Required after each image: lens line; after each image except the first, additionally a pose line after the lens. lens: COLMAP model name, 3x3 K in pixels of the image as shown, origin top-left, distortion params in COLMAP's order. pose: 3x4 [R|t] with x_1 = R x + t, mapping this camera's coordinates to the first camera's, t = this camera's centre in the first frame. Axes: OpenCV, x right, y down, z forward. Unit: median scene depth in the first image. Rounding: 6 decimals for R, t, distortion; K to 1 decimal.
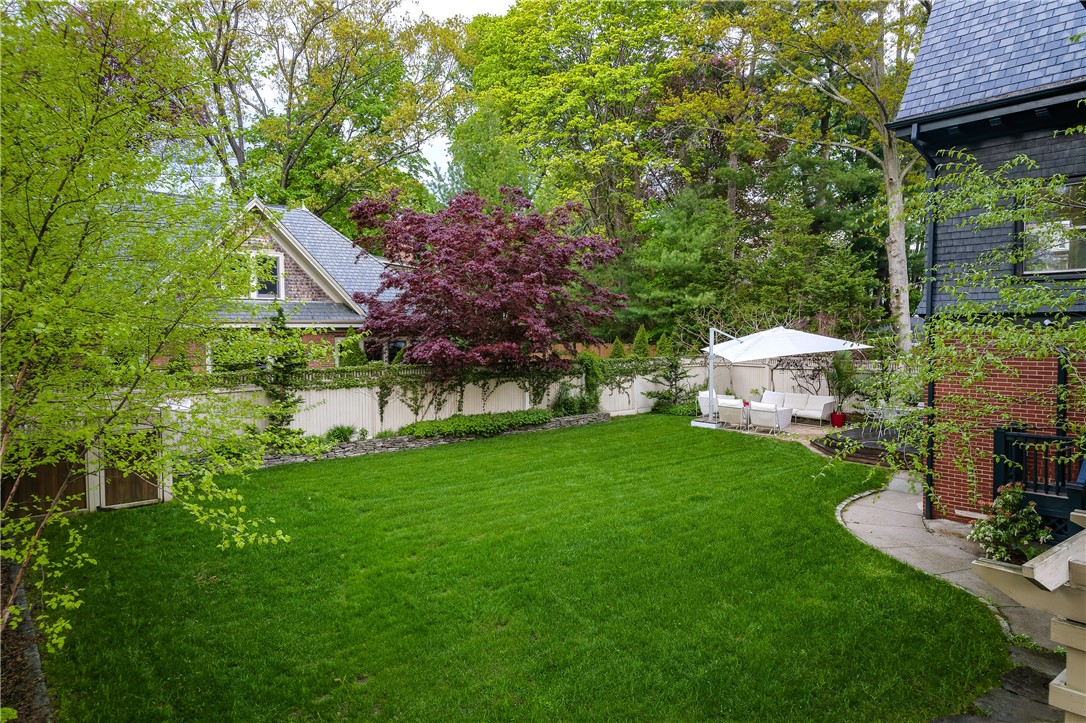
lens RADIAL K [[691.0, 0, 541.5], [0, 691.0, 365.0], [0, 0, 1]] dist [0.004688, 0.000321]
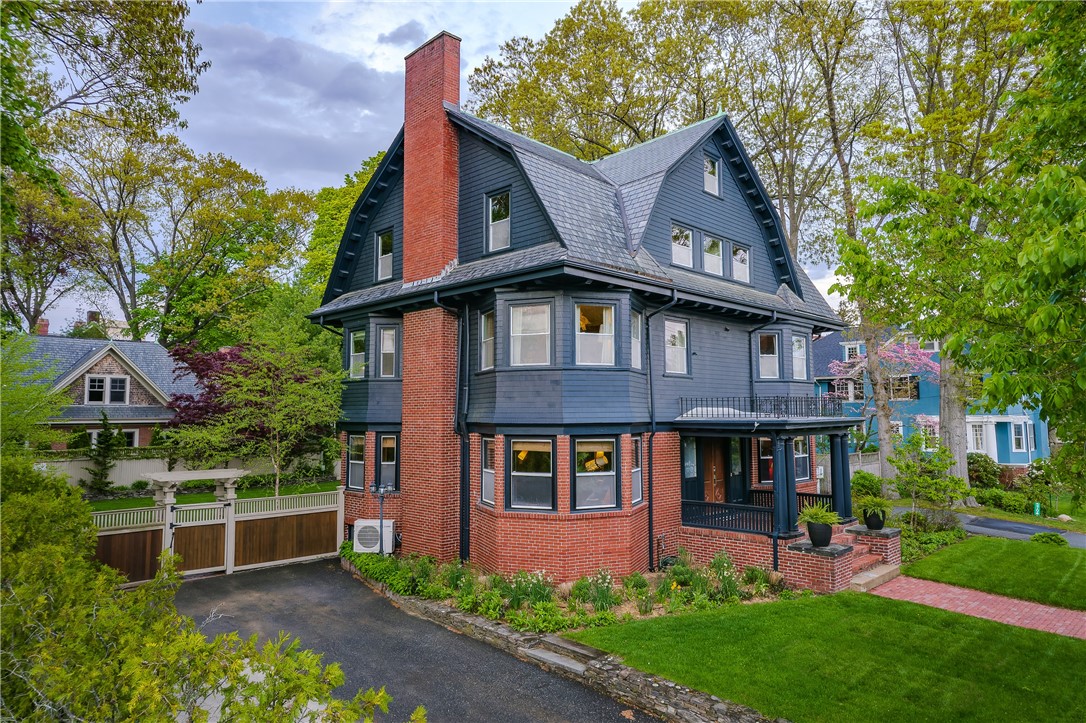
lens RADIAL K [[691.0, 0, 543.7], [0, 691.0, 362.5], [0, 0, 1]] dist [0.004688, 0.000321]
pose [[0.995903, 0.006199, 0.090220, 0.513515], [0.005460, 0.991705, -0.128415, 0.019810], [-0.090268, 0.128381, 0.987608, -0.783328]]
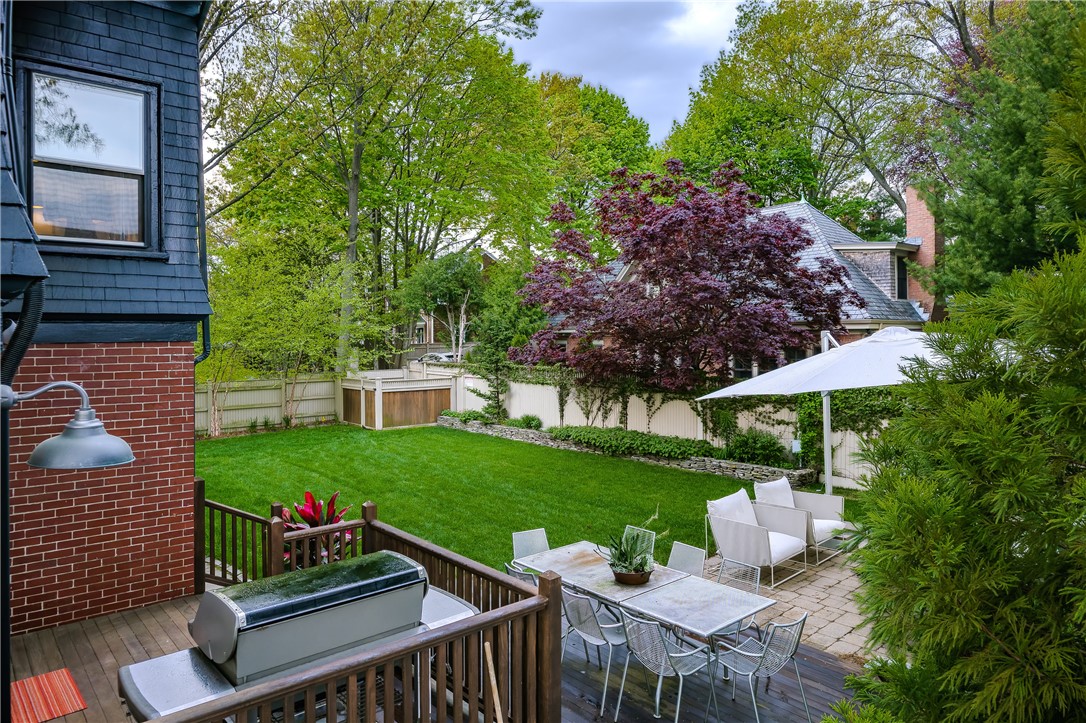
lens RADIAL K [[691.0, 0, 542.4], [0, 691.0, 359.9], [0, 0, 1]] dist [0.004688, 0.000321]
pose [[0.040115, 0.037441, -0.998493, 0.800873], [-0.056776, 0.997769, 0.035132, -0.044100], [0.997581, 0.055281, 0.042151, 0.868069]]
